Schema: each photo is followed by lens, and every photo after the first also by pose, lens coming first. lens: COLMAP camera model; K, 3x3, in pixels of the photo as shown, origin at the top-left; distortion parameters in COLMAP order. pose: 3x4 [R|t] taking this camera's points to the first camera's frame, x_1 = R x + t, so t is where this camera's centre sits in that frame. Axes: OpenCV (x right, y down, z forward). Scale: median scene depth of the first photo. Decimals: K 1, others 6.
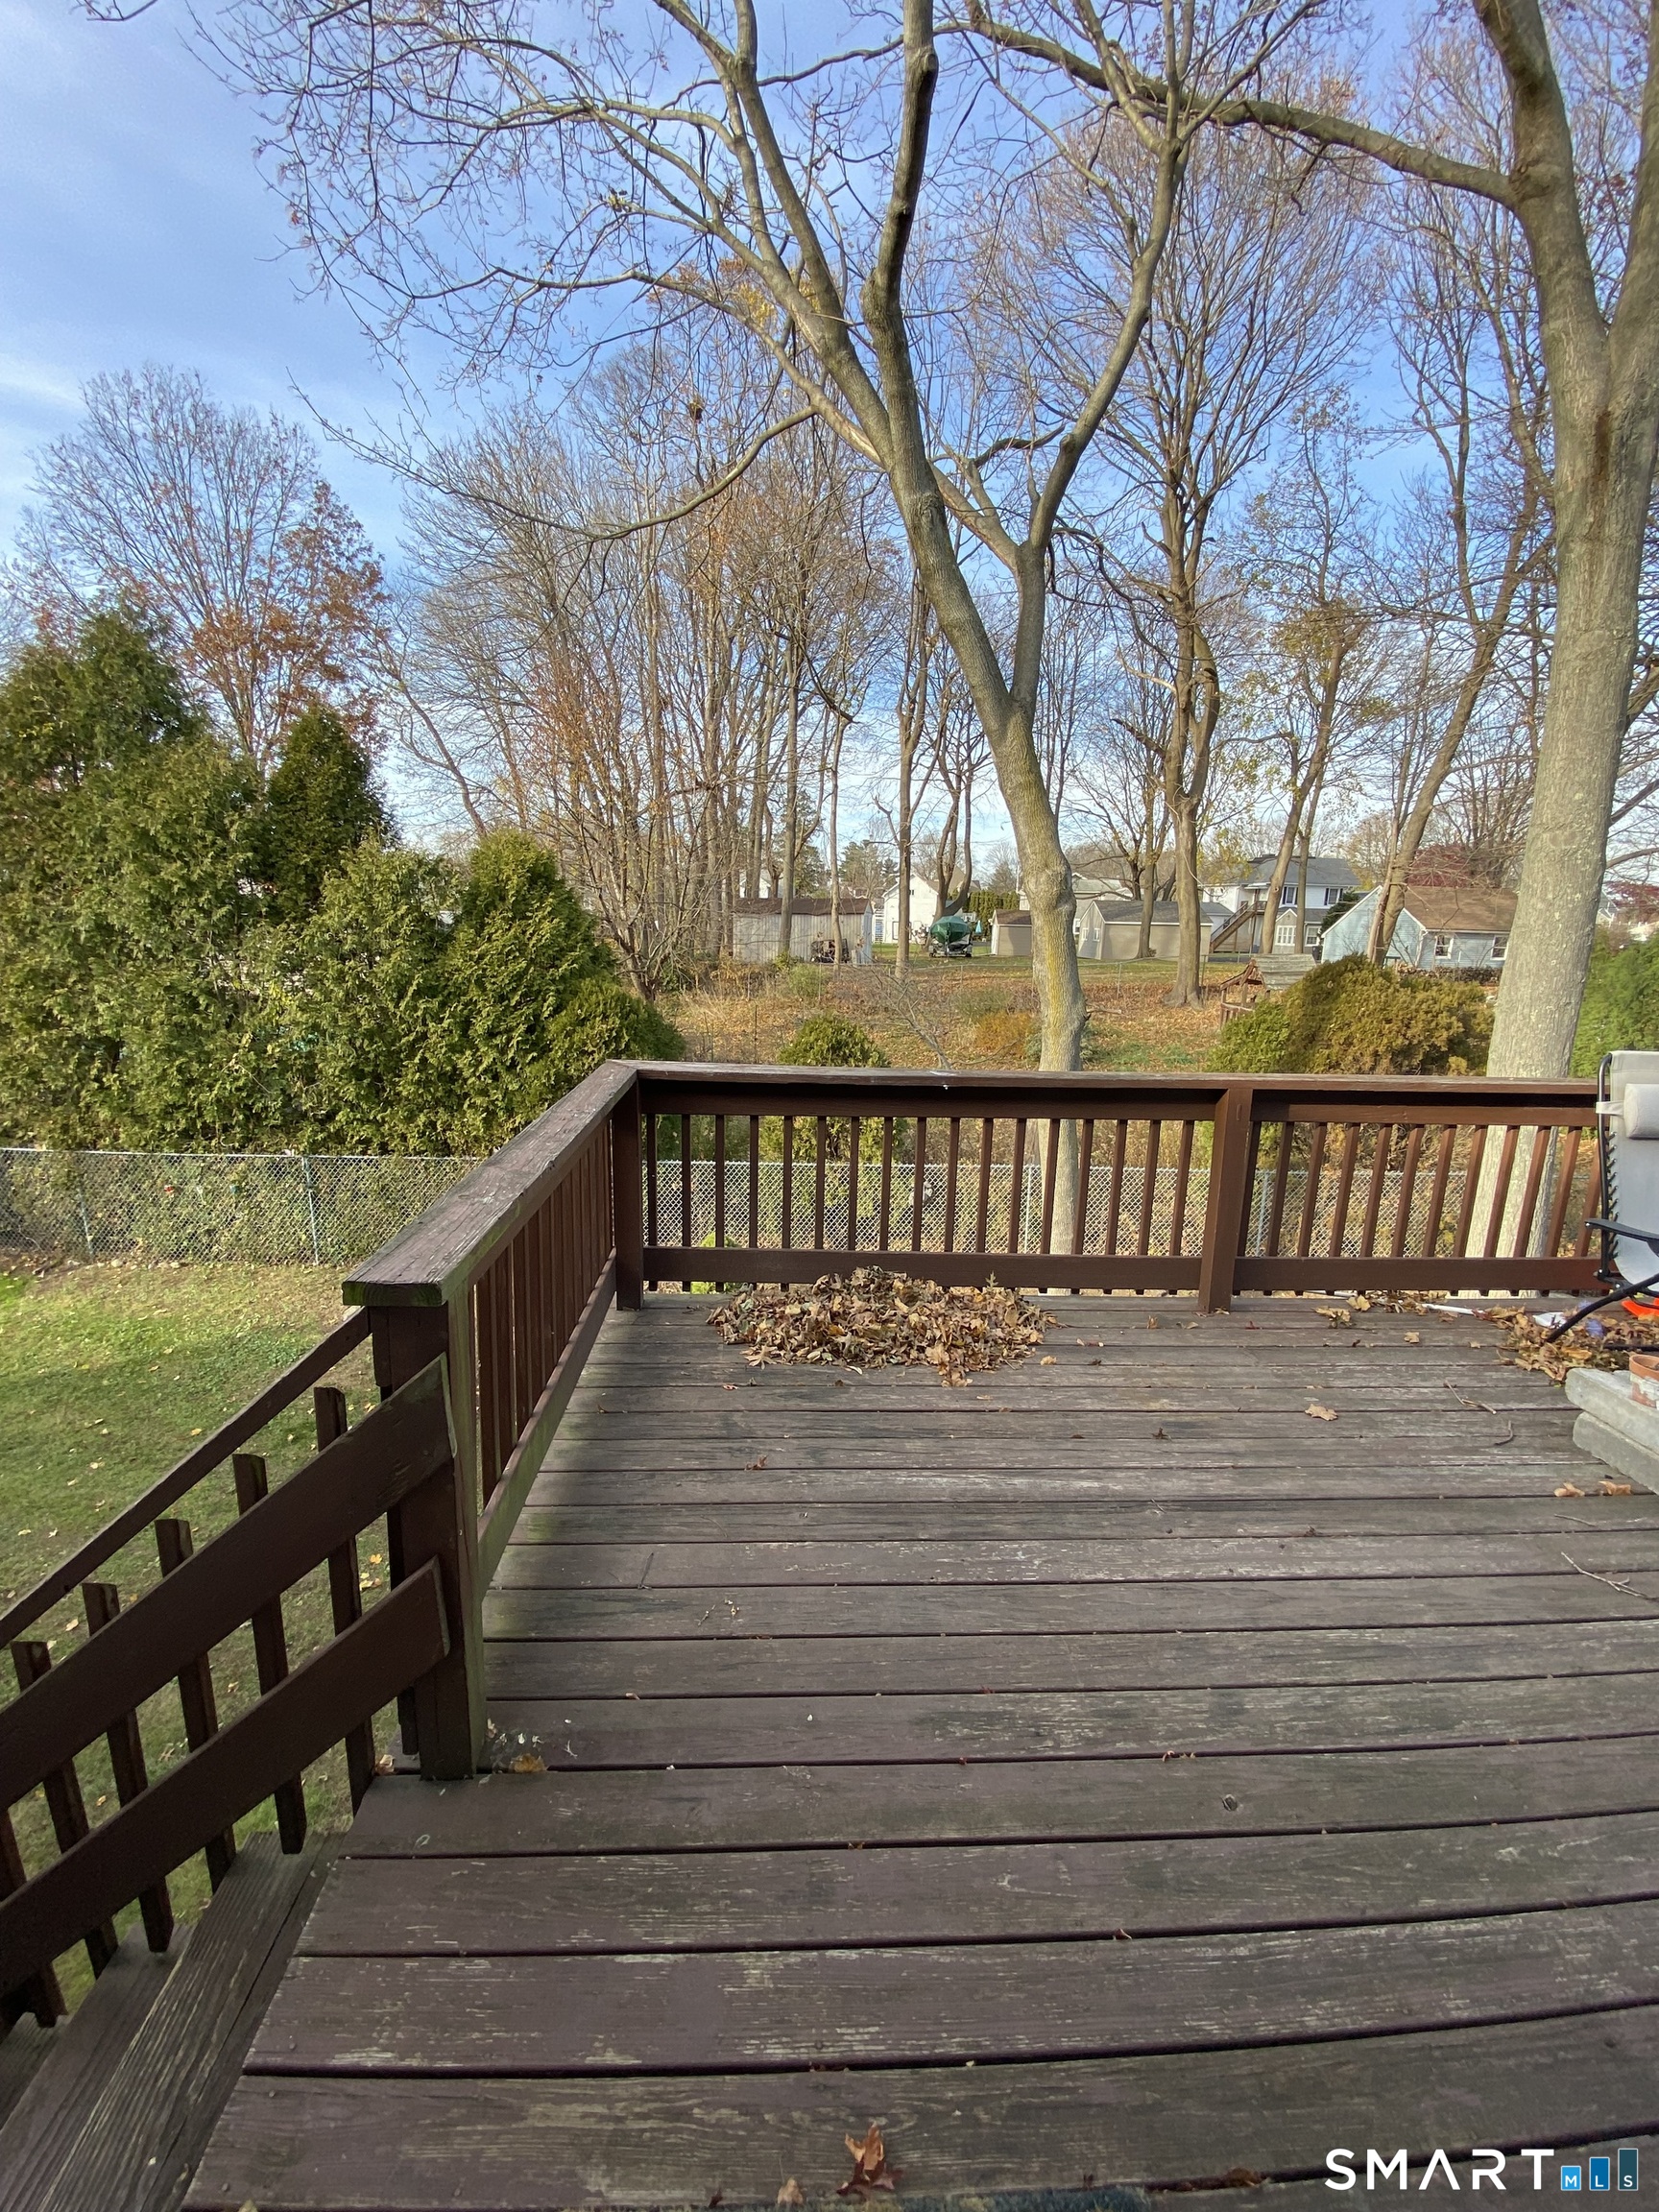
lens RADIAL K [[906.2, 0, 841.3], [0, 906.2, 1105.4], [0, 0, 1]] dist [0.023161, -0.022429]
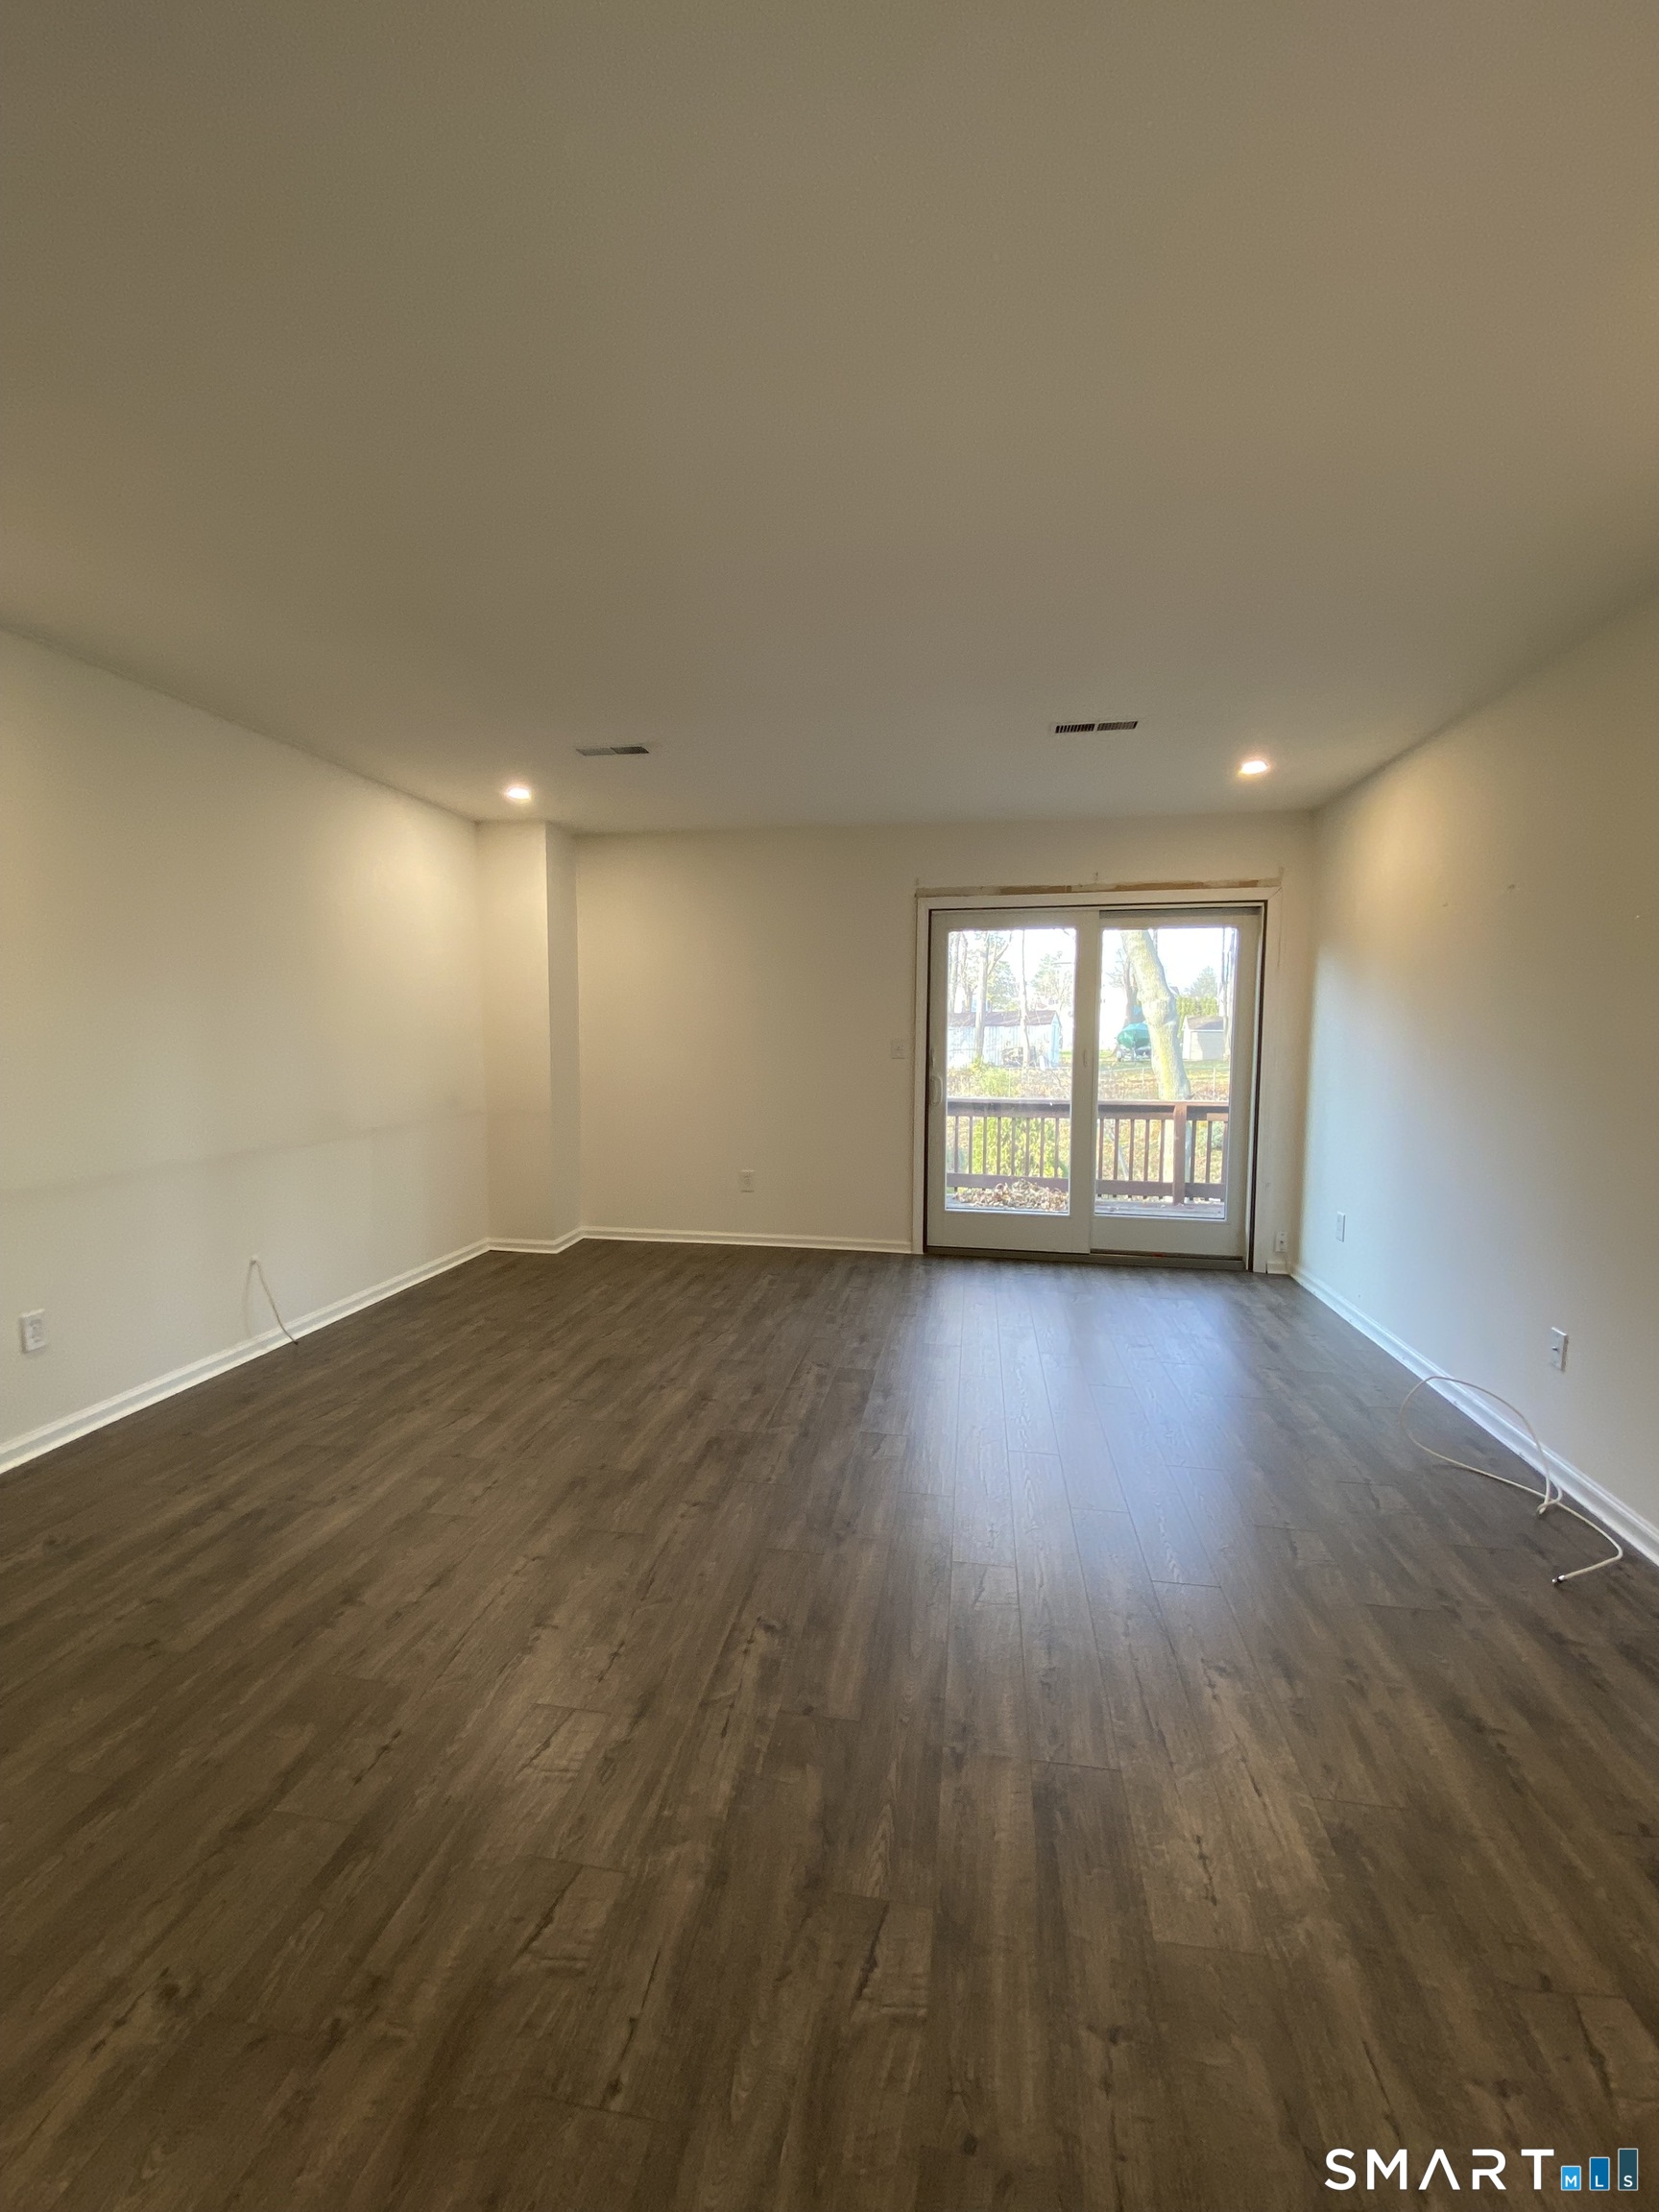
lens RADIAL K [[886.8, 0, 830.4], [0, 886.8, 1101.8], [0, 0, 1]] dist [0.025363, -0.023029]
pose [[0.974692, -0.002836, -0.223536, 0.019414], [-0.024152, 0.992731, -0.117907, 0.074235], [0.222245, 0.120322, 0.967538, -0.402820]]
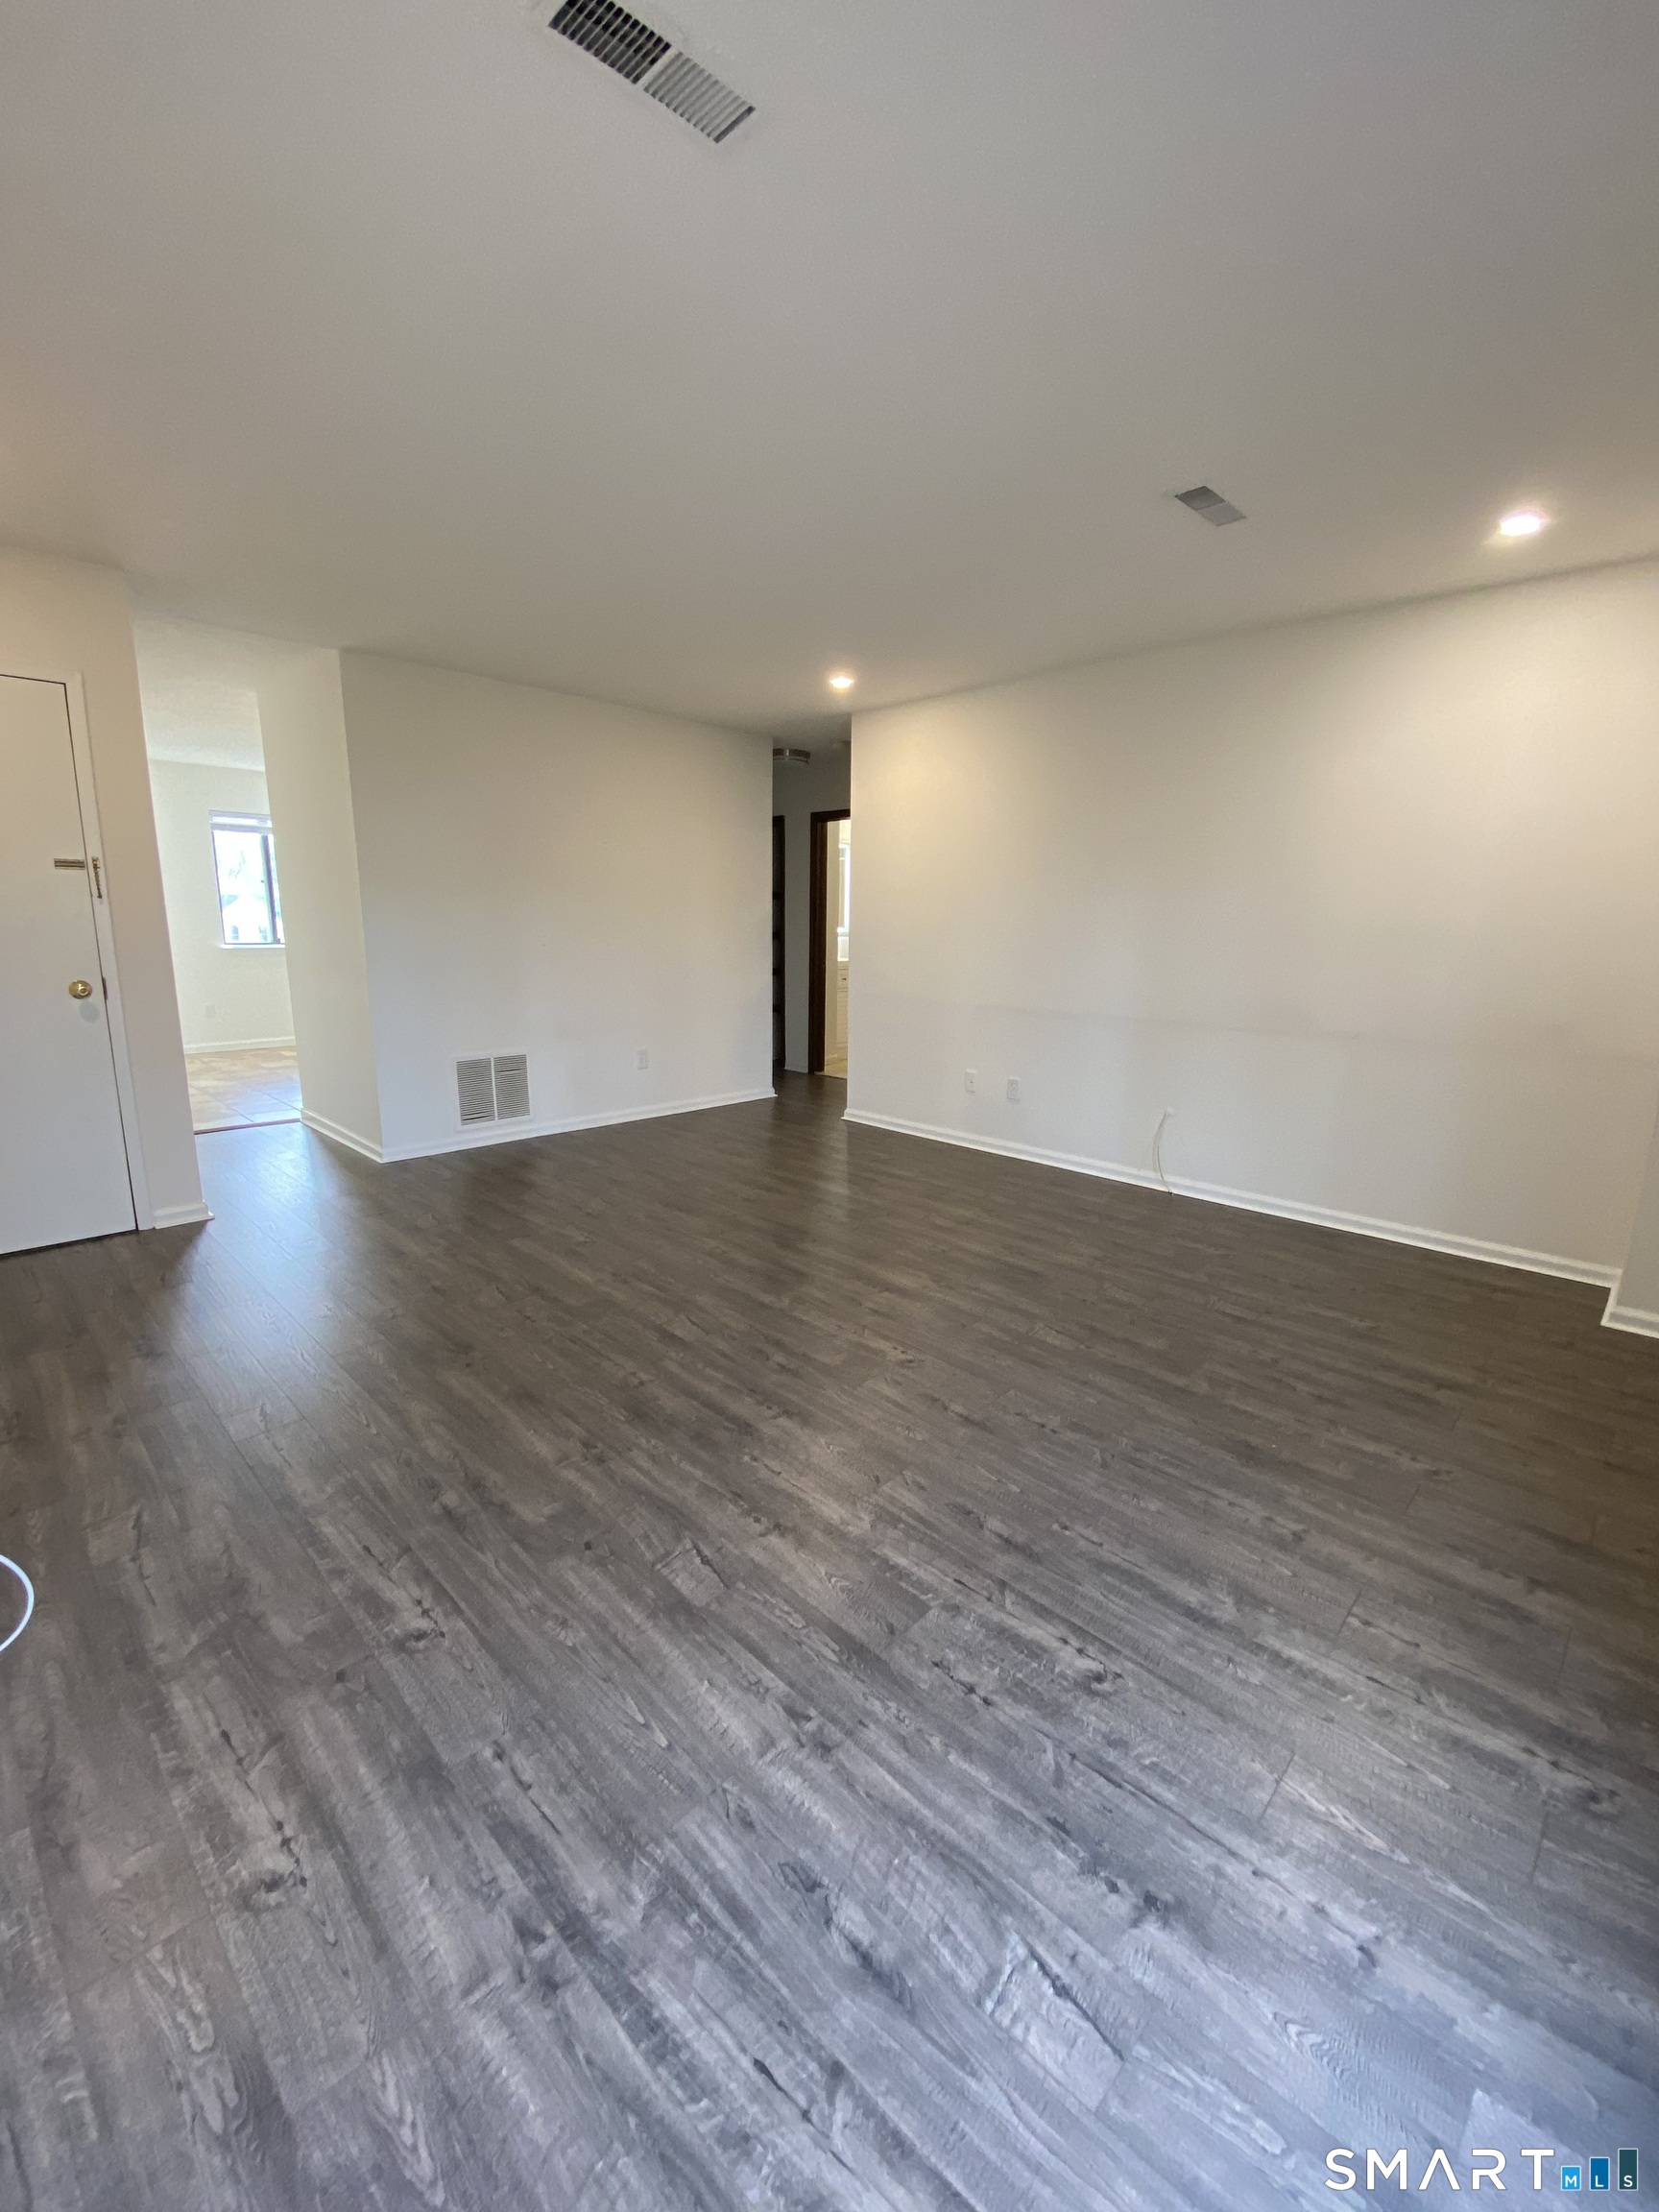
lens RADIAL K [[899.1, 0, 826.4], [0, 899.1, 1096.1], [0, 0, 1]] dist [0.021403, -0.020586]
pose [[-0.737748, 0.097049, -0.668064, 0.104011], [-0.166007, 0.933144, 0.318880, 0.000483], [0.654346, 0.346156, -0.672315, -0.013990]]
